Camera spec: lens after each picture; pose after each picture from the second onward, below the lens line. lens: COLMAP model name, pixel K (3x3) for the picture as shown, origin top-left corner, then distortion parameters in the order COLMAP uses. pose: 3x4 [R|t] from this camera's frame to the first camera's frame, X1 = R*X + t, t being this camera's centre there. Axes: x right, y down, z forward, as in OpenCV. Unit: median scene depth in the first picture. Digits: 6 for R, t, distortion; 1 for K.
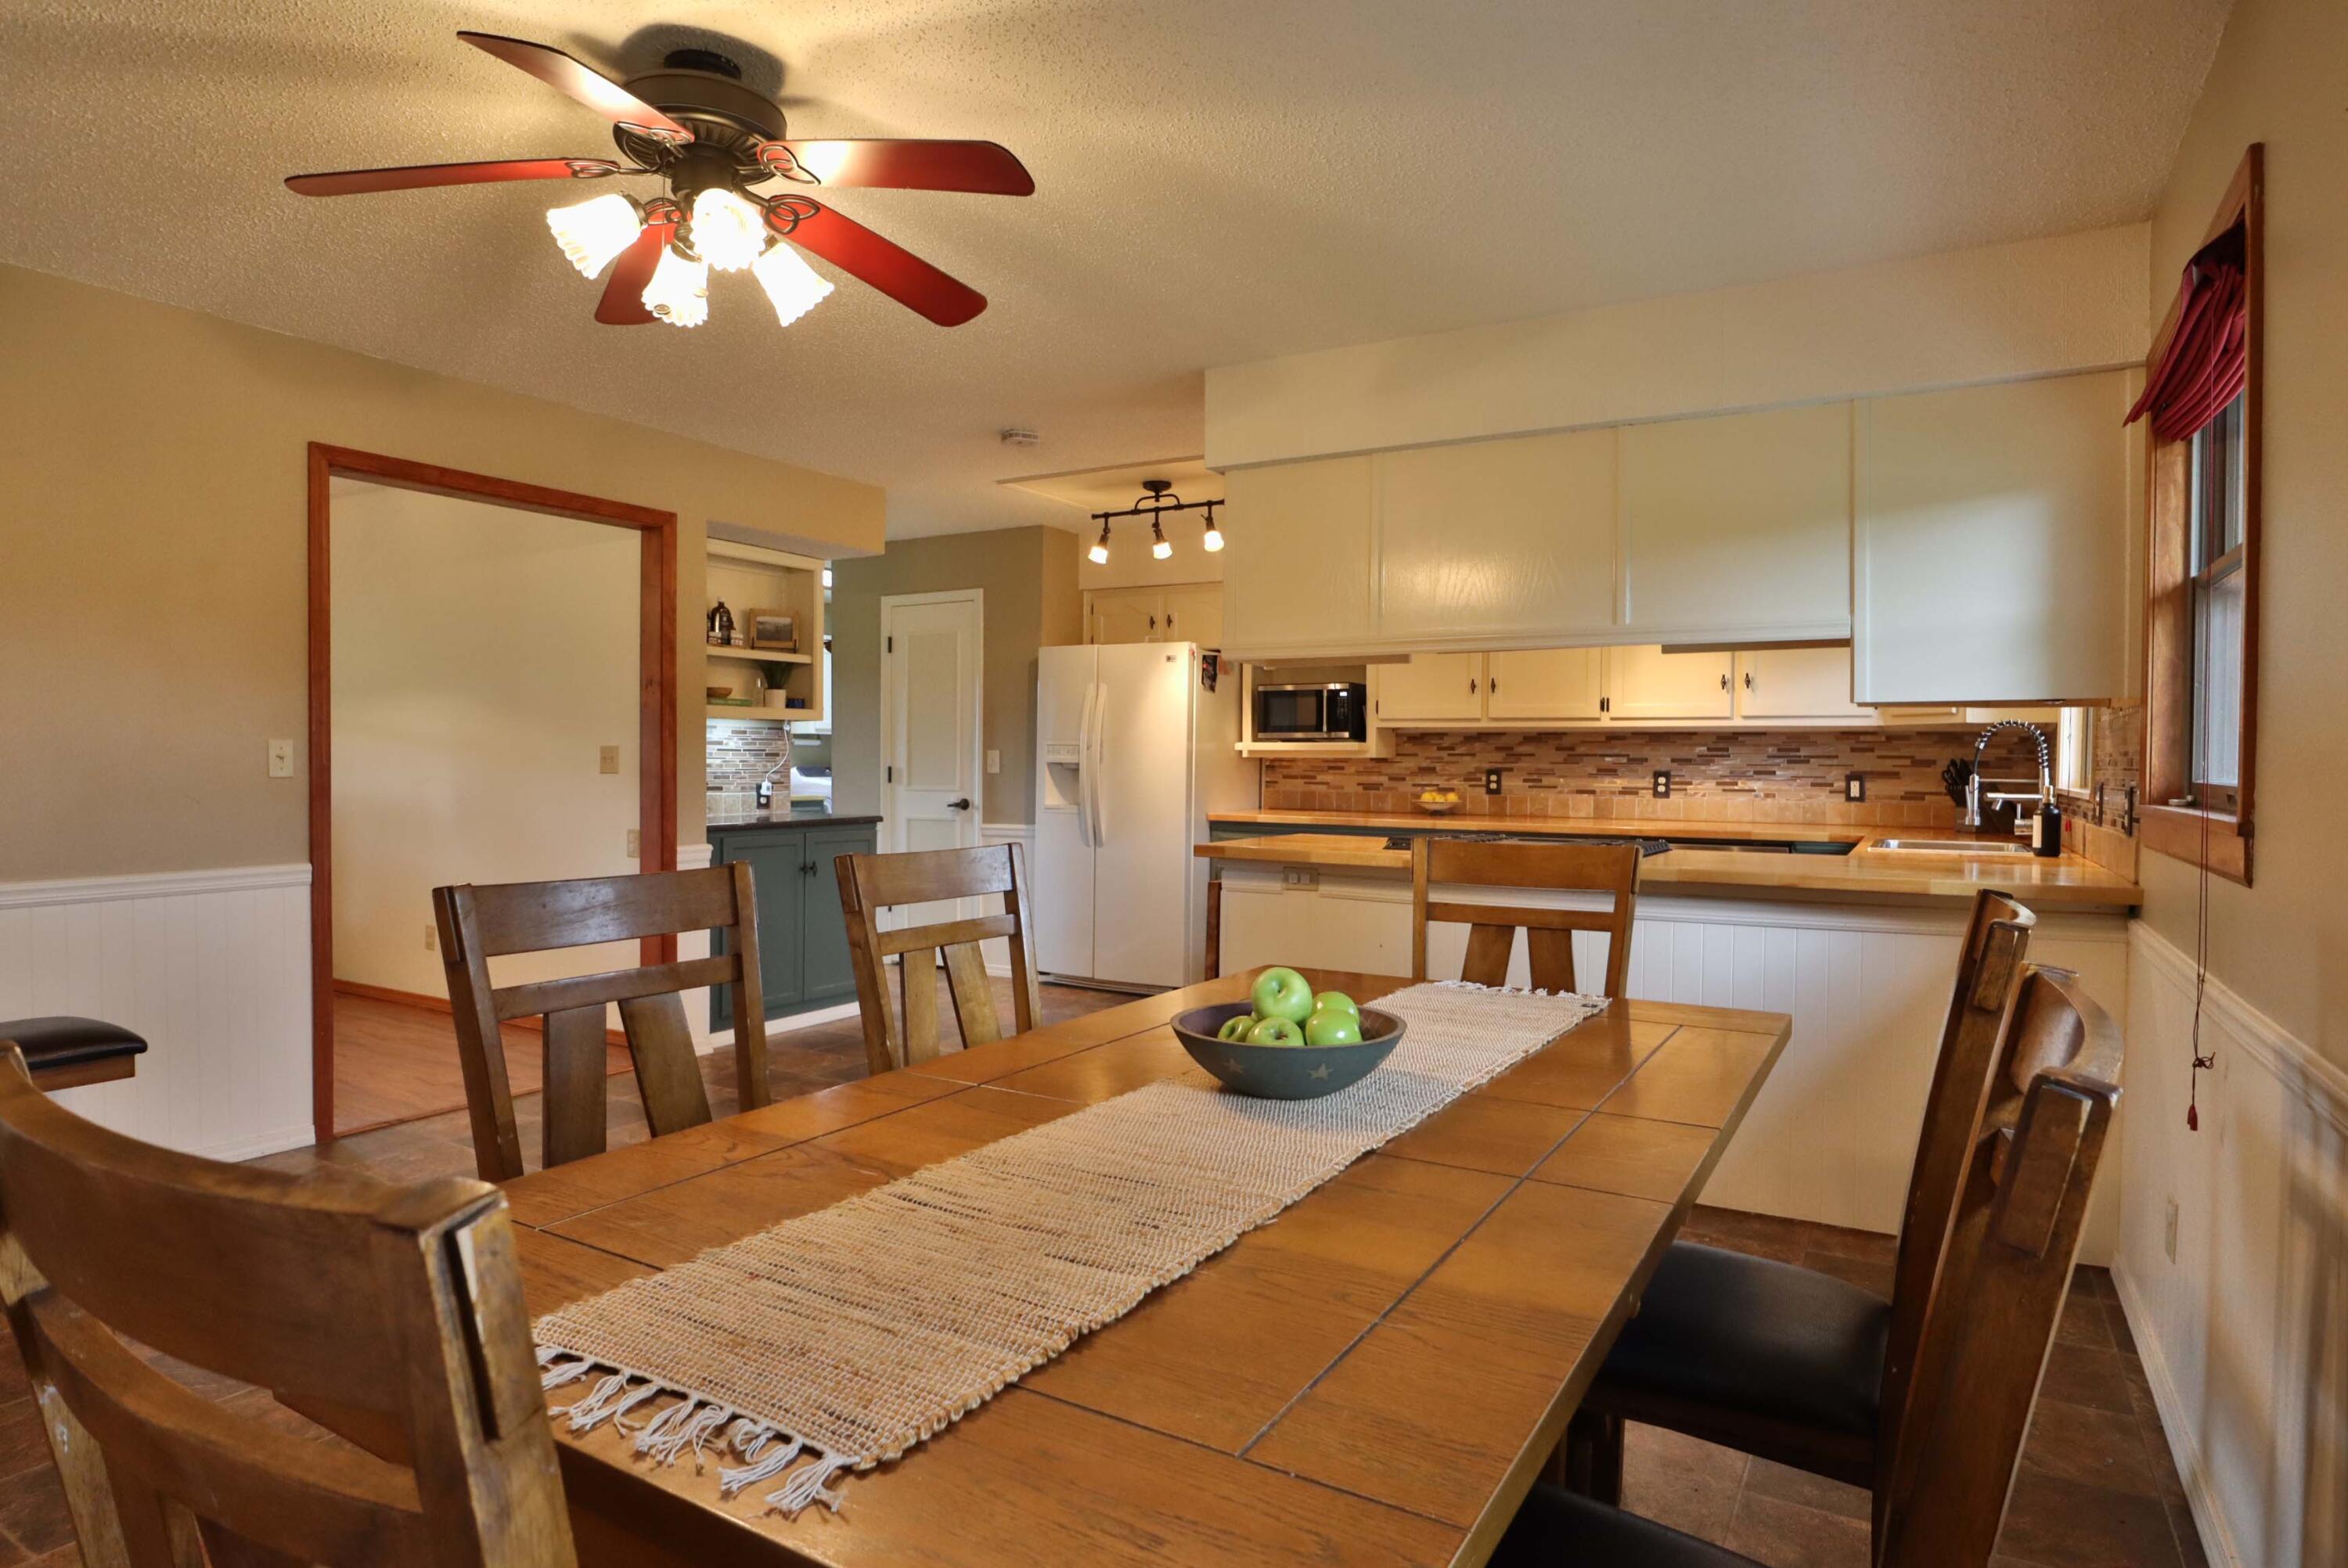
lens RADIAL K [[1309.1, 0, 1182.7], [0, 1309.1, 767.7], [0, 0, 1]] dist [-0.032453, 0.001098]
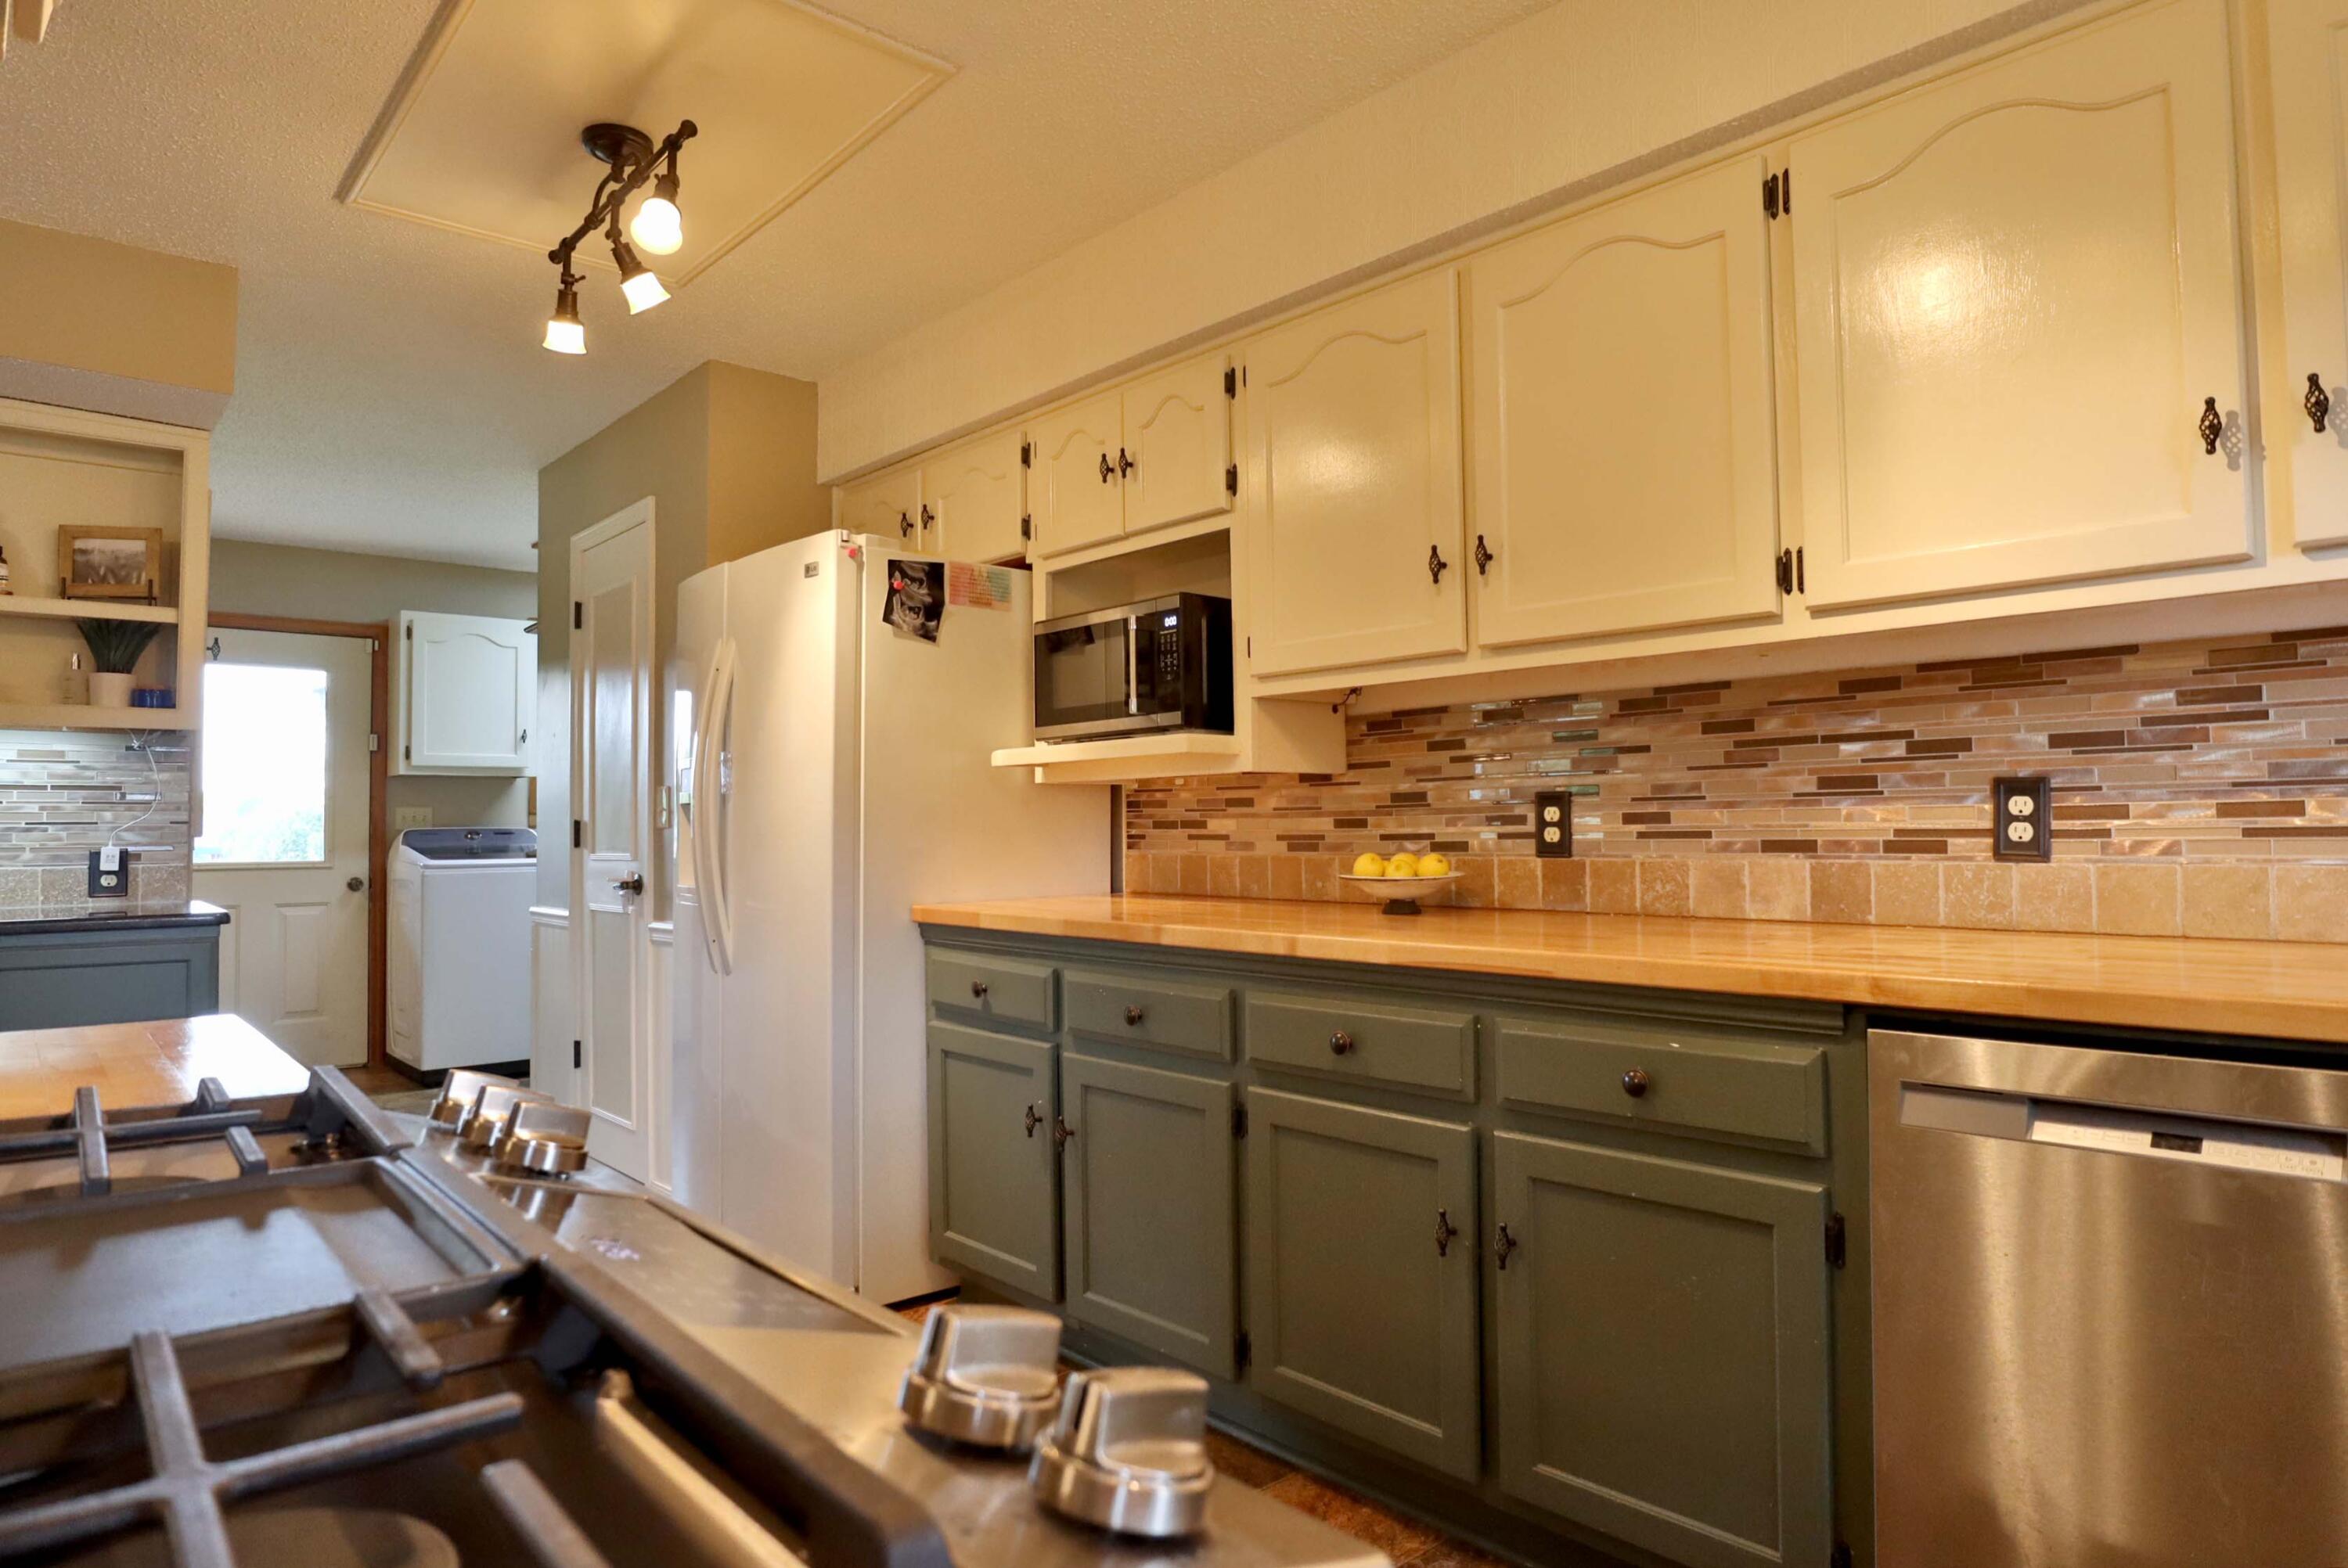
lens RADIAL K [[1368.9, 0, 1159.5], [0, 1368.9, 780.6], [0, 0, 1]] dist [-0.025308, 0.001896]
pose [[0.946961, -0.028264, -0.320102, 0.260804], [0.014404, 0.998857, -0.045585, 0.014812], [0.321025, 0.038556, 0.946286, 0.588690]]
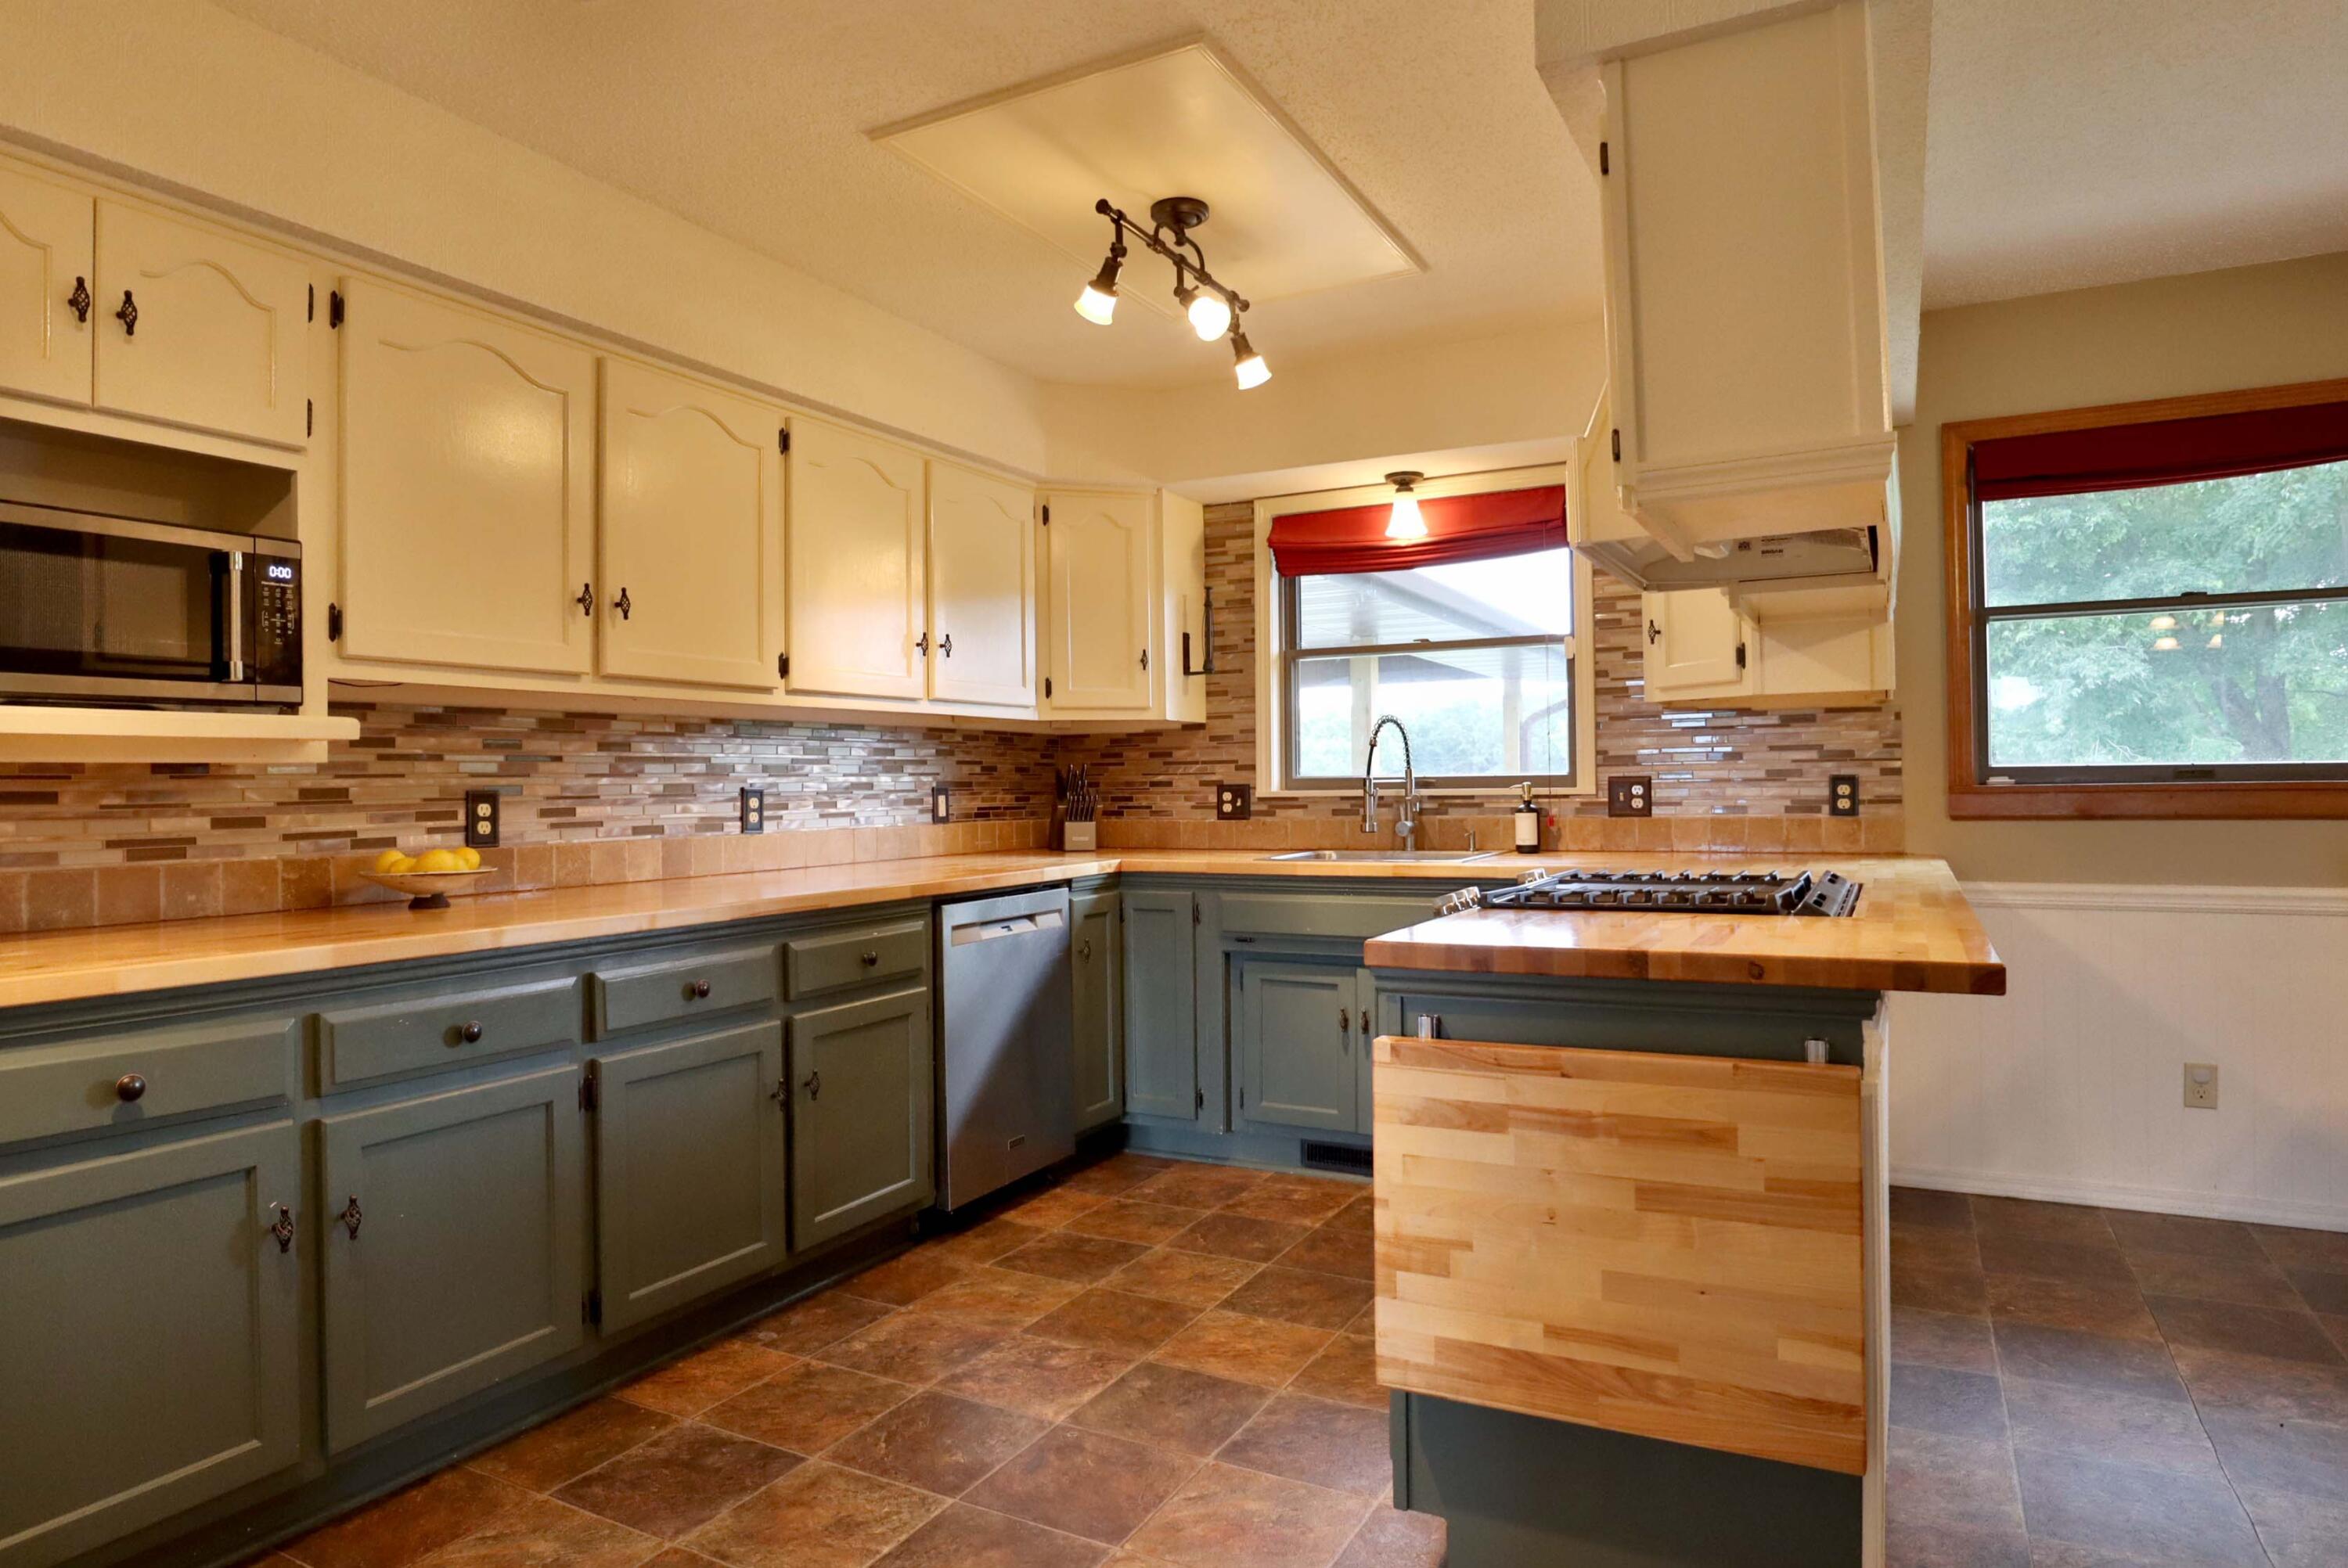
lens RADIAL K [[1368.9, 0, 1159.5], [0, 1368.9, 780.6], [0, 0, 1]] dist [-0.025308, 0.001896]
pose [[-0.019747, -0.003023, 0.999800, -0.233316], [0.024670, 0.999689, 0.003510, 0.001857], [-0.999501, 0.024735, -0.019666, 0.788524]]
